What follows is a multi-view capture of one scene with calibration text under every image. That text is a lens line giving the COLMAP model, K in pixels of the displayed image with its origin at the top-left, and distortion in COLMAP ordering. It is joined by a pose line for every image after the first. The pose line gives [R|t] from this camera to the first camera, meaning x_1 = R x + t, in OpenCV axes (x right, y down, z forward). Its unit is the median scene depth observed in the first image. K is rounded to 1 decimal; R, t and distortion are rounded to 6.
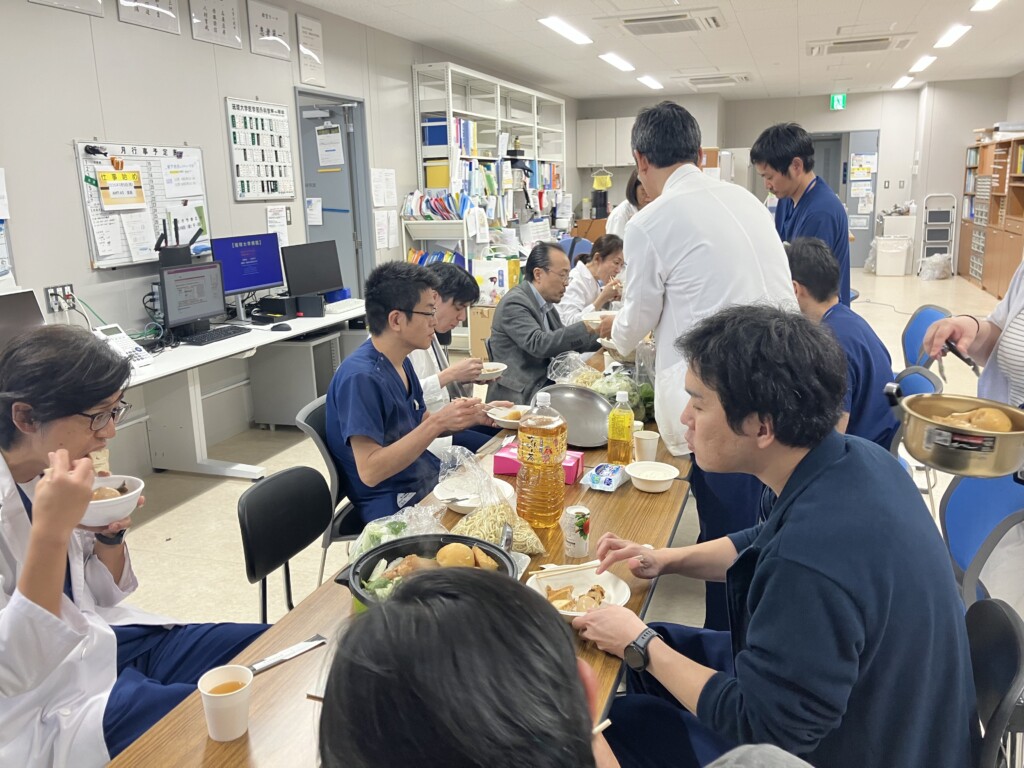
lens RADIAL K [[838.3, 0, 521.3], [0, 838.3, 390.7], [0, 0, 1]] dist [0.051794, -0.077989]
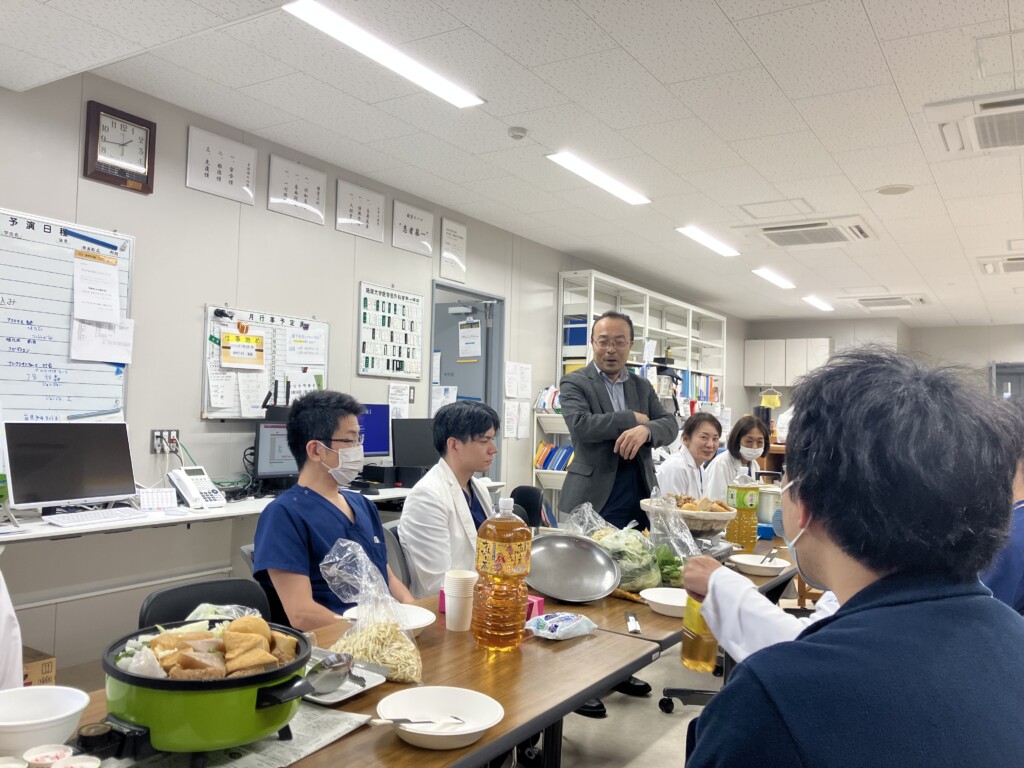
lens RADIAL K [[838.3, 0, 509.4], [0, 838.3, 388.3], [0, 0, 1]] dist [0.051794, -0.077989]
pose [[0.970251, 0.046602, -0.237574, 0.086955], [-0.107483, 0.962205, -0.250216, 0.031298], [0.216935, 0.268308, 0.938589, 0.049453]]
